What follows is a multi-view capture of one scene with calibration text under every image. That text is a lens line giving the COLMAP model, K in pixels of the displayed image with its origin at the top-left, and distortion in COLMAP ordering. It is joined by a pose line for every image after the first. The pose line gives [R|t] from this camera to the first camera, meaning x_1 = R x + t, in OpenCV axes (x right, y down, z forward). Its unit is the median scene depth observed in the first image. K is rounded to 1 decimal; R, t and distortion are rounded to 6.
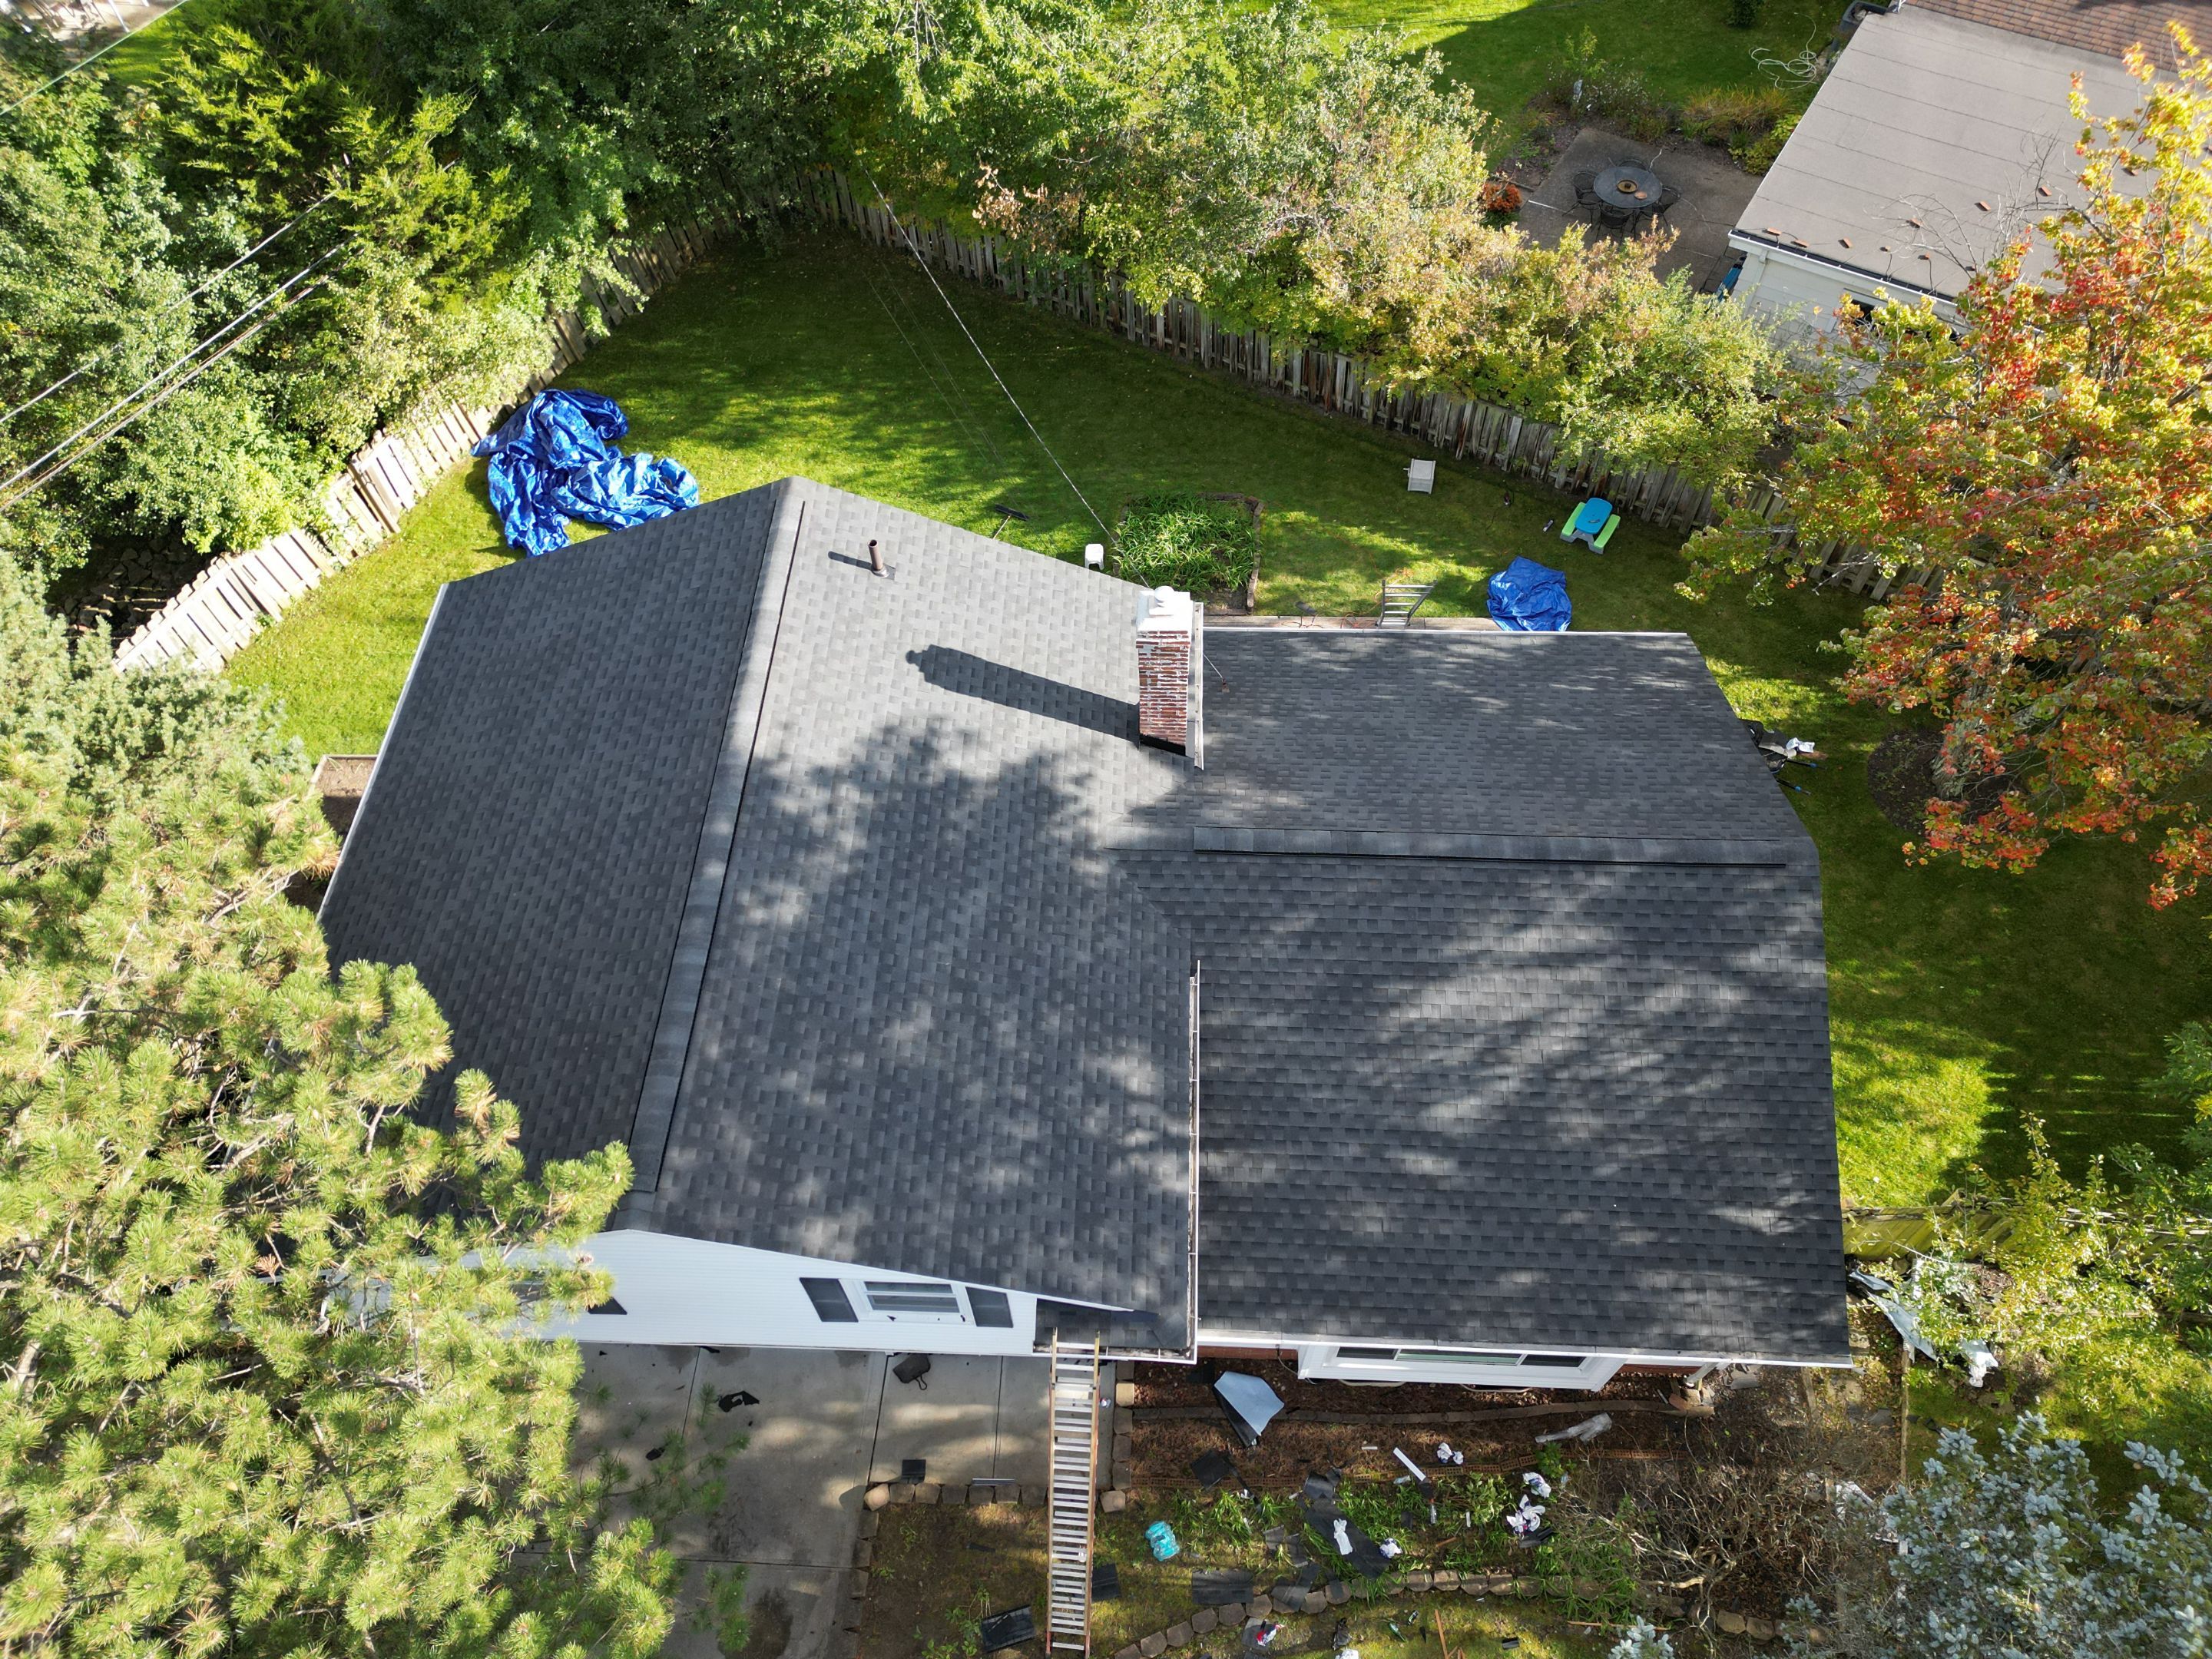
lens RADIAL K [[1542.1, 0, 1109.6], [0, 1542.1, 830.1], [0, 0, 1]] dist [0.094821, -0.099395]
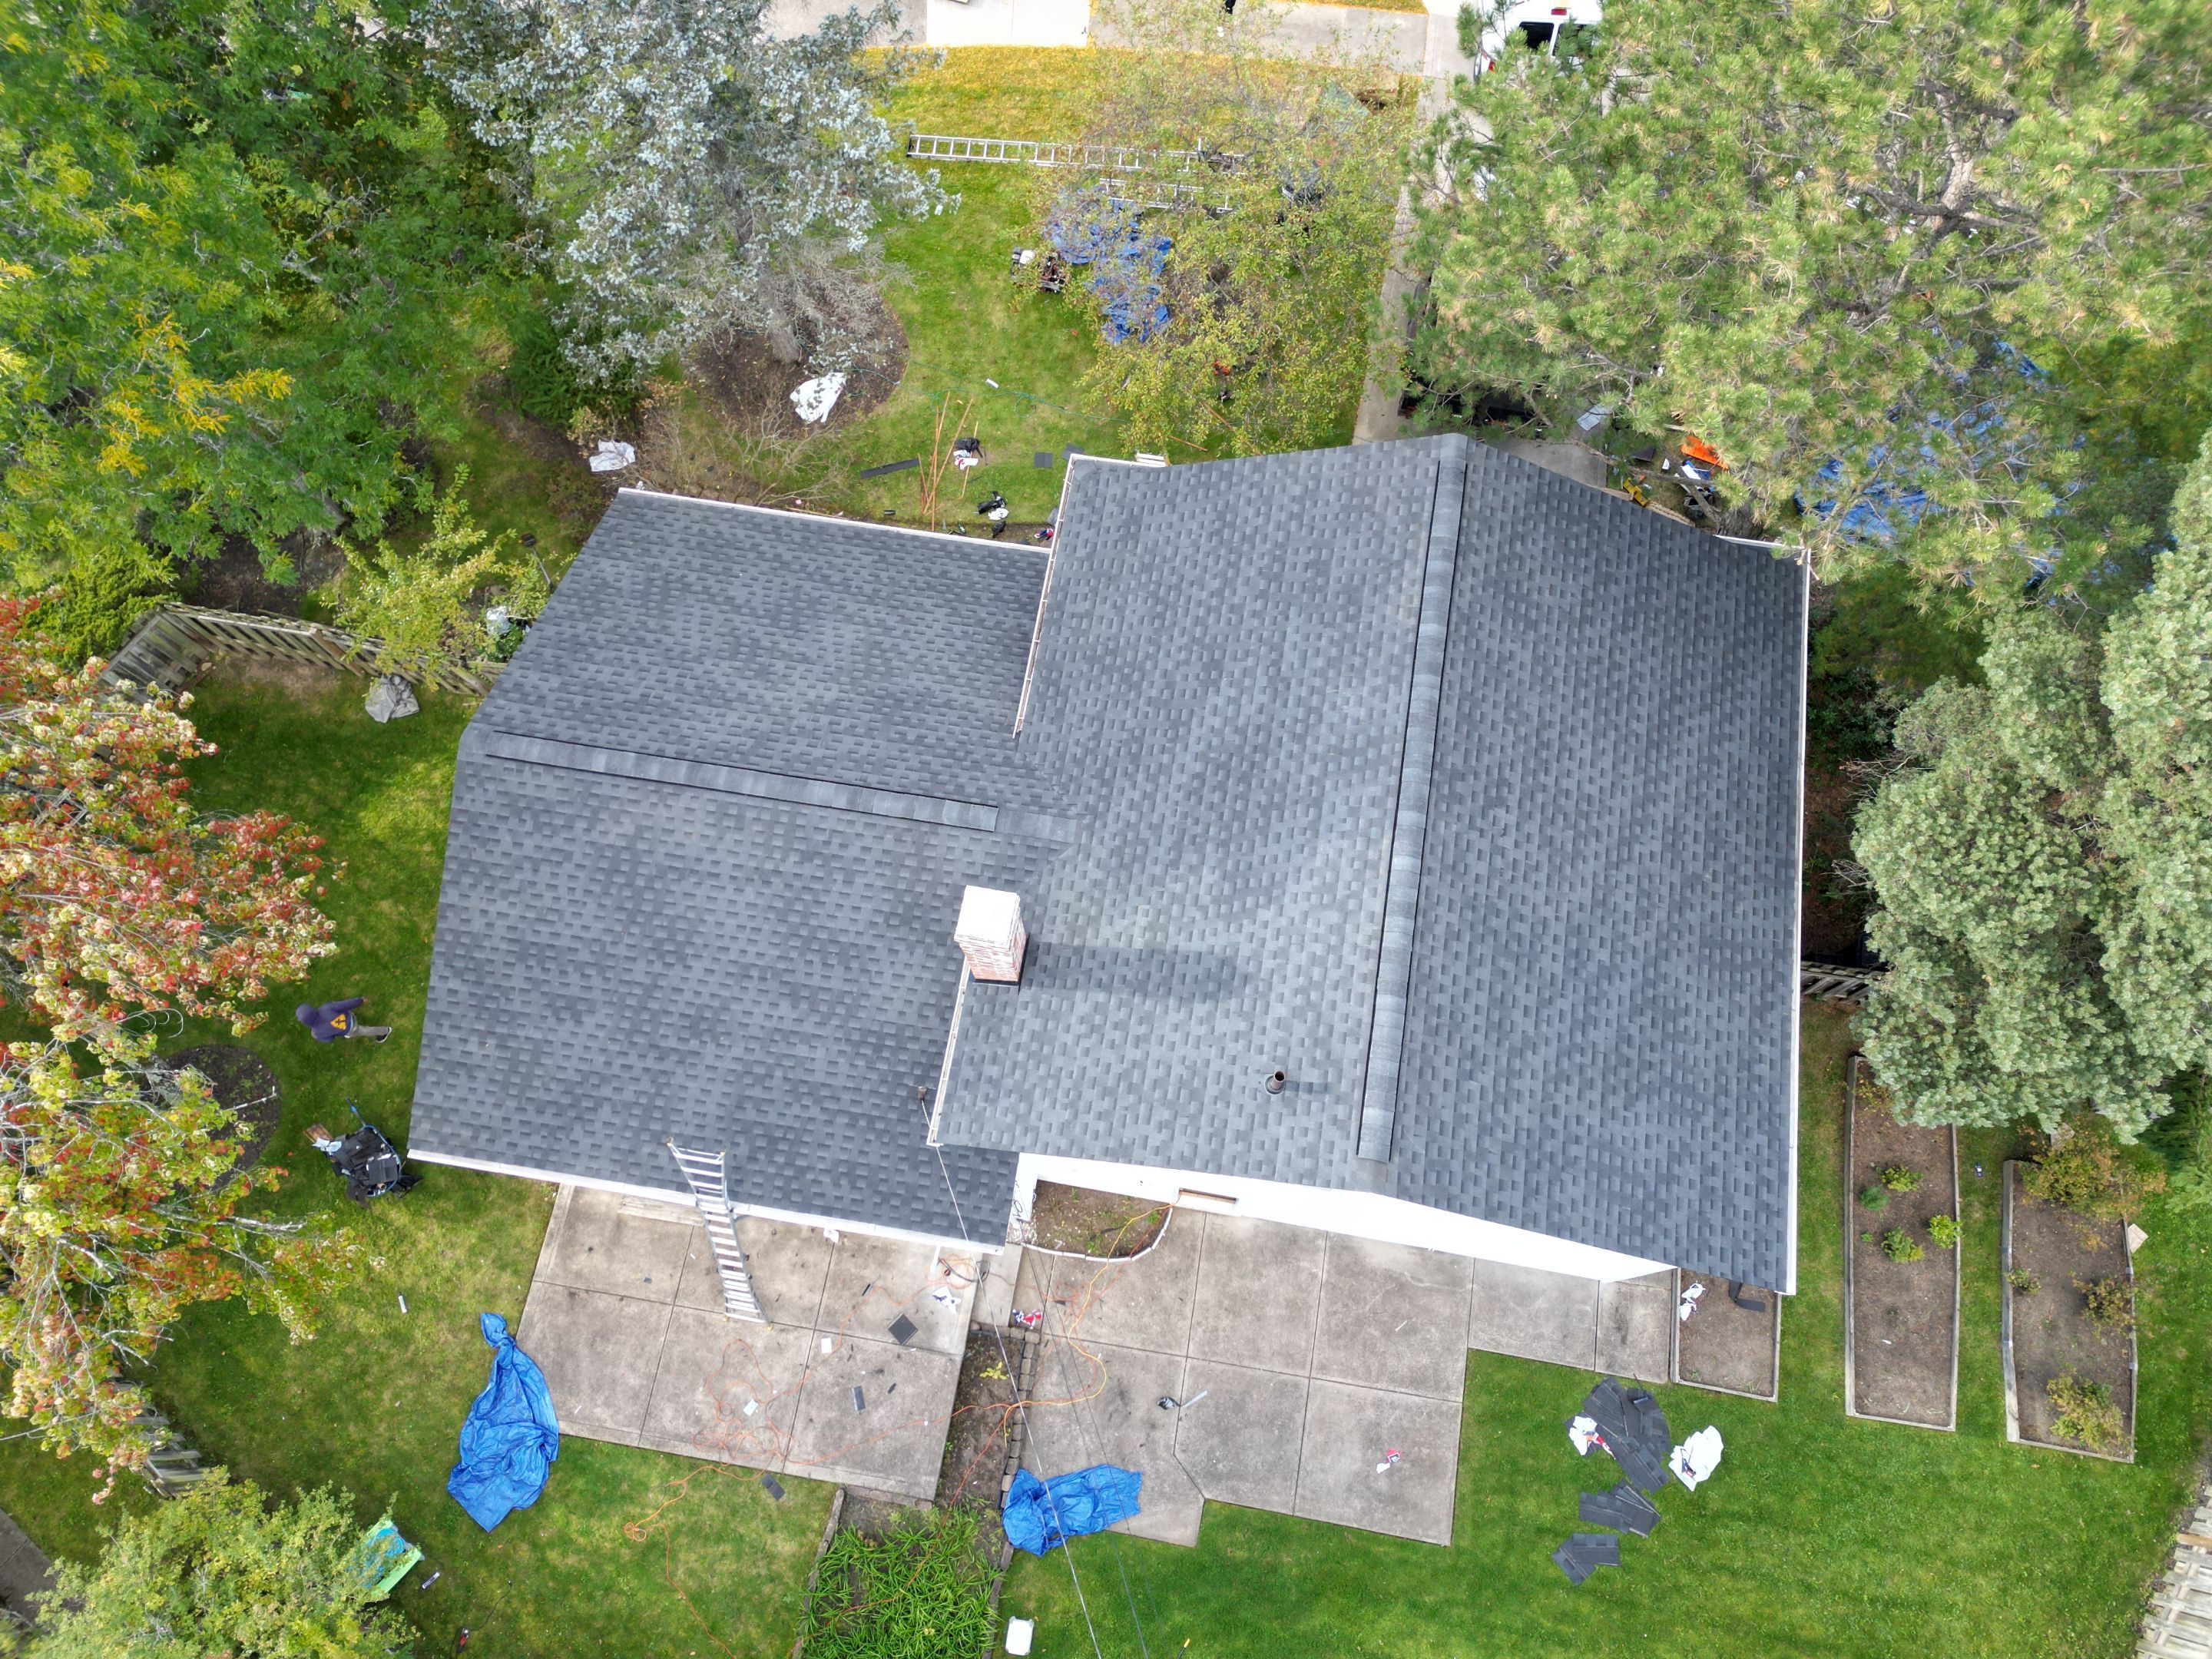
lens RADIAL K [[1542.1, 0, 1109.6], [0, 1542.1, 830.1], [0, 0, 1]] dist [0.094821, -0.099395]
pose [[-0.991053, -0.108718, 0.077417, -0.107609], [0.126656, -0.583184, 0.802405, -0.852503], [-0.042087, 0.805032, 0.591737, 0.347906]]
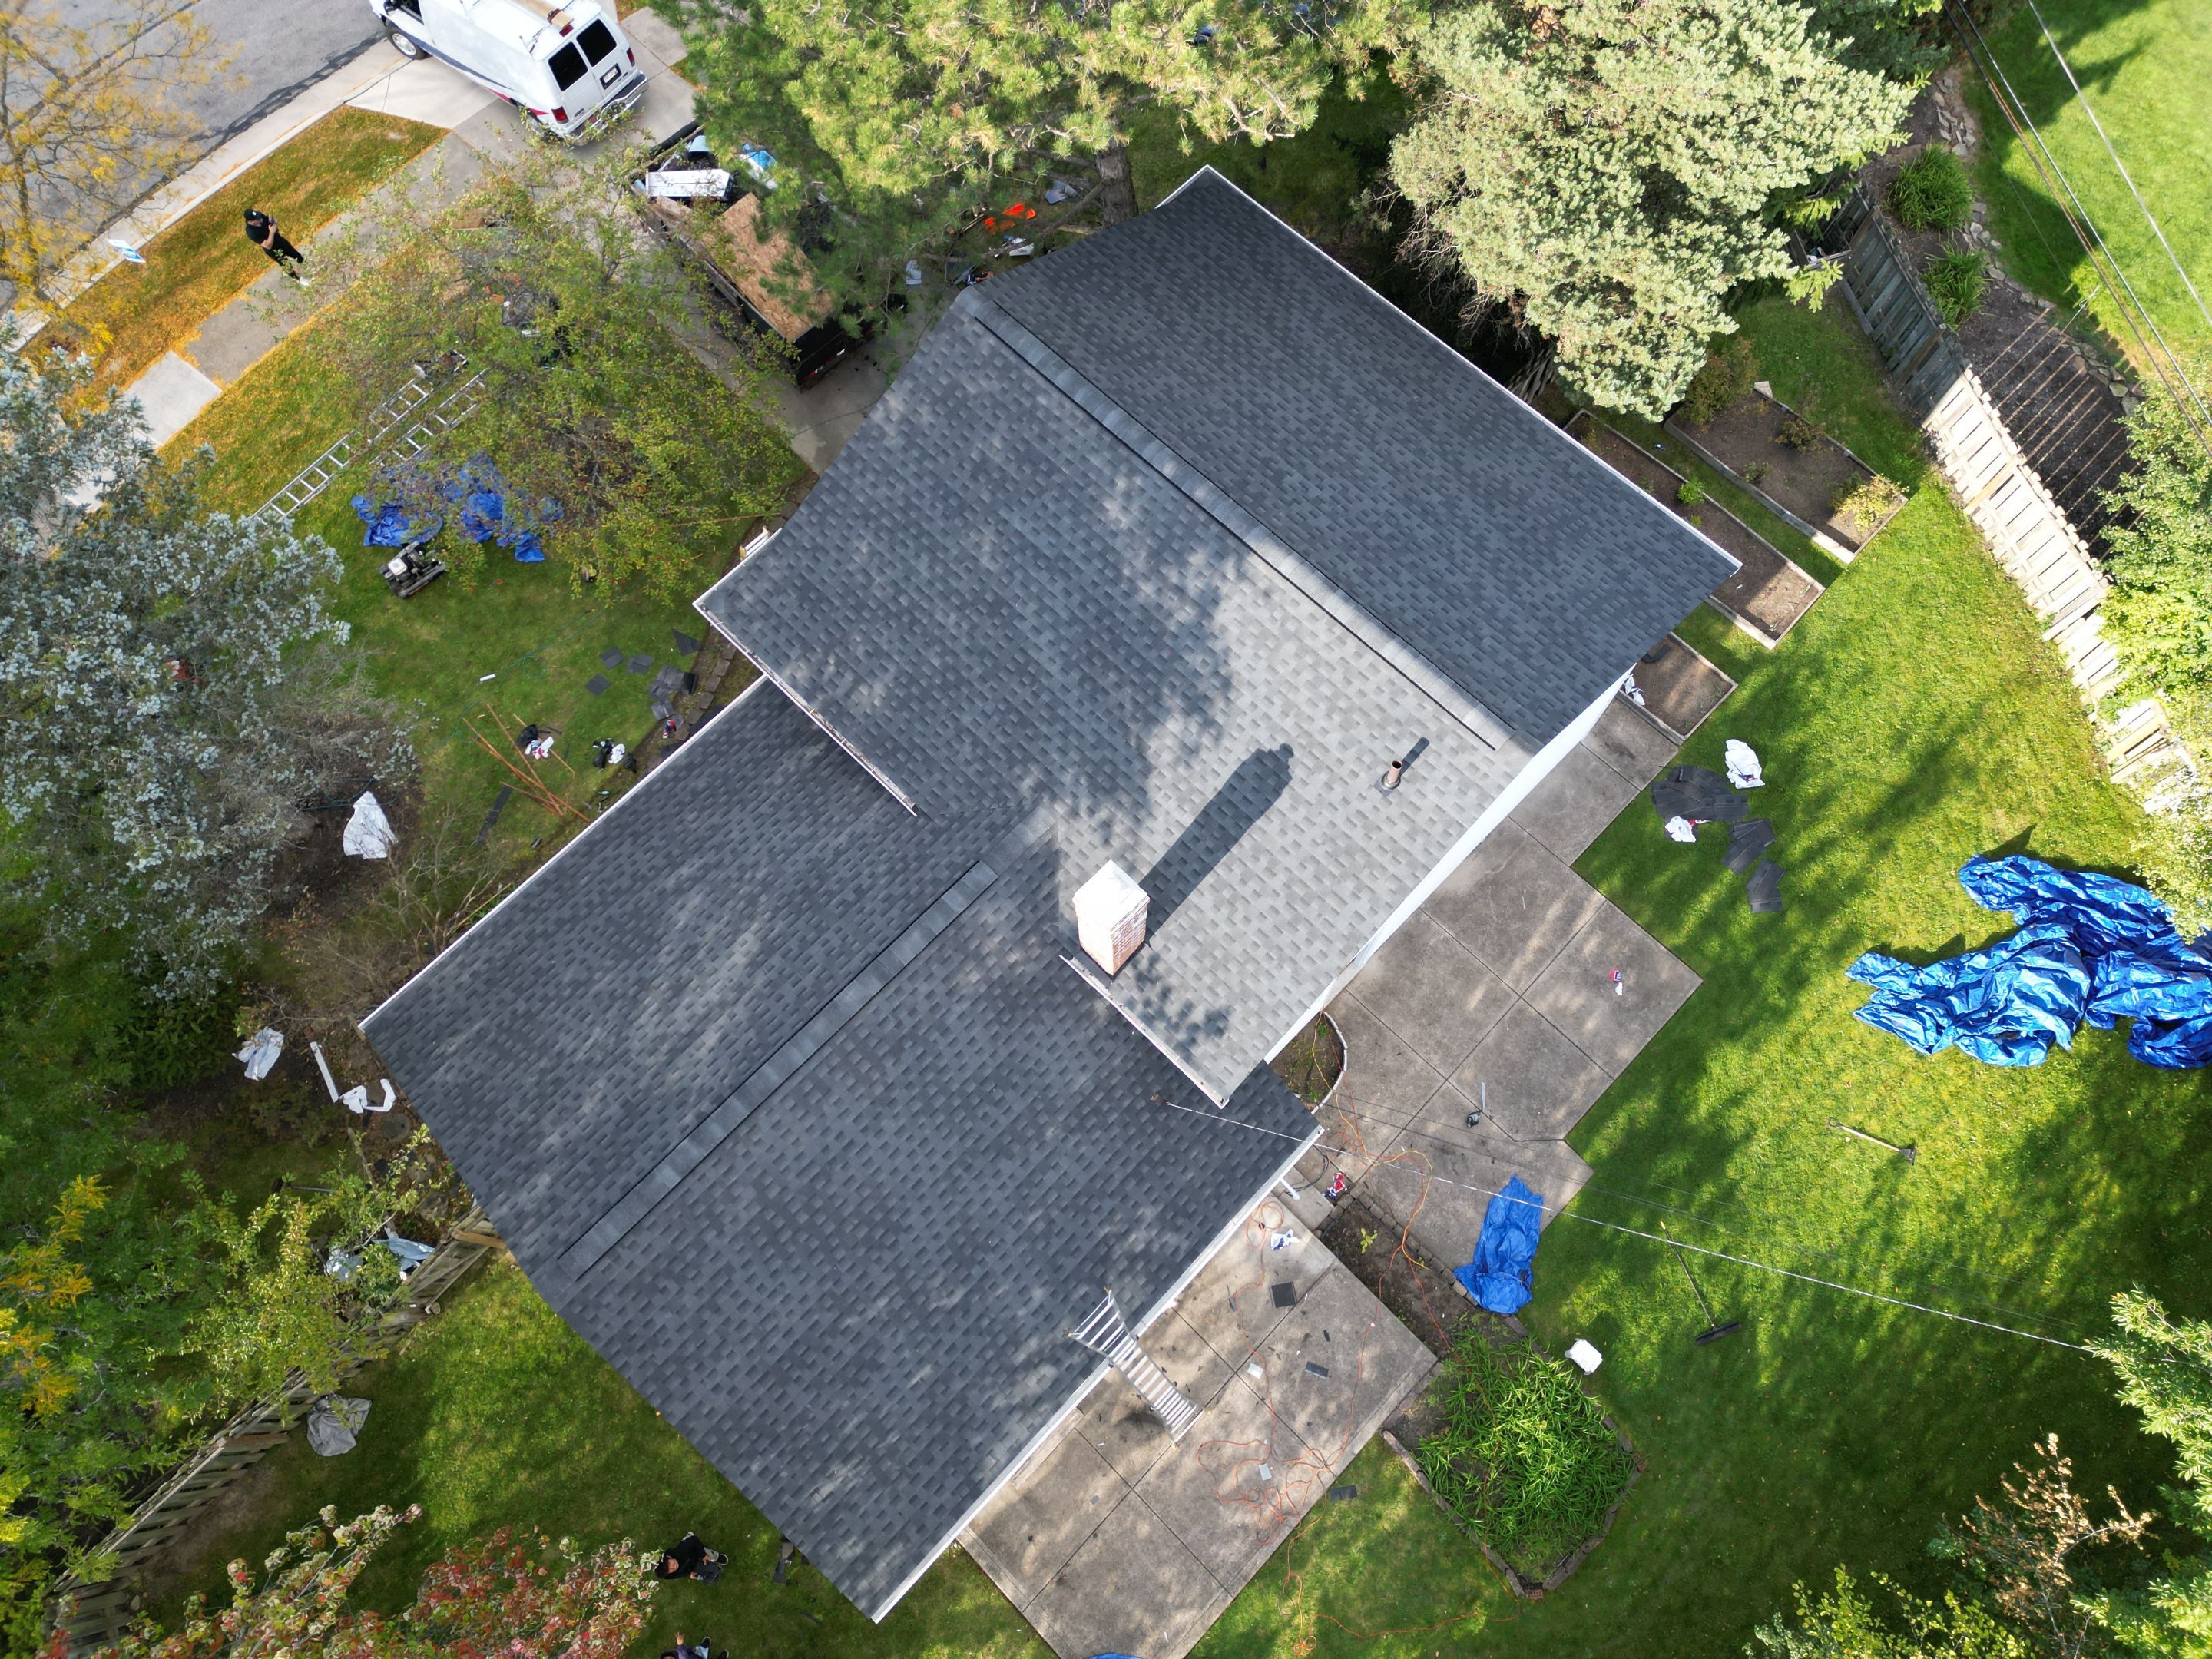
lens RADIAL K [[1542.1, 0, 1109.6], [0, 1542.1, 830.1], [0, 0, 1]] dist [0.094821, -0.099395]
pose [[-0.670691, 0.707569, -0.222531, 0.215026], [-0.595376, -0.334618, 0.730451, -0.805823], [0.442381, 0.622397, 0.645694, 0.321354]]
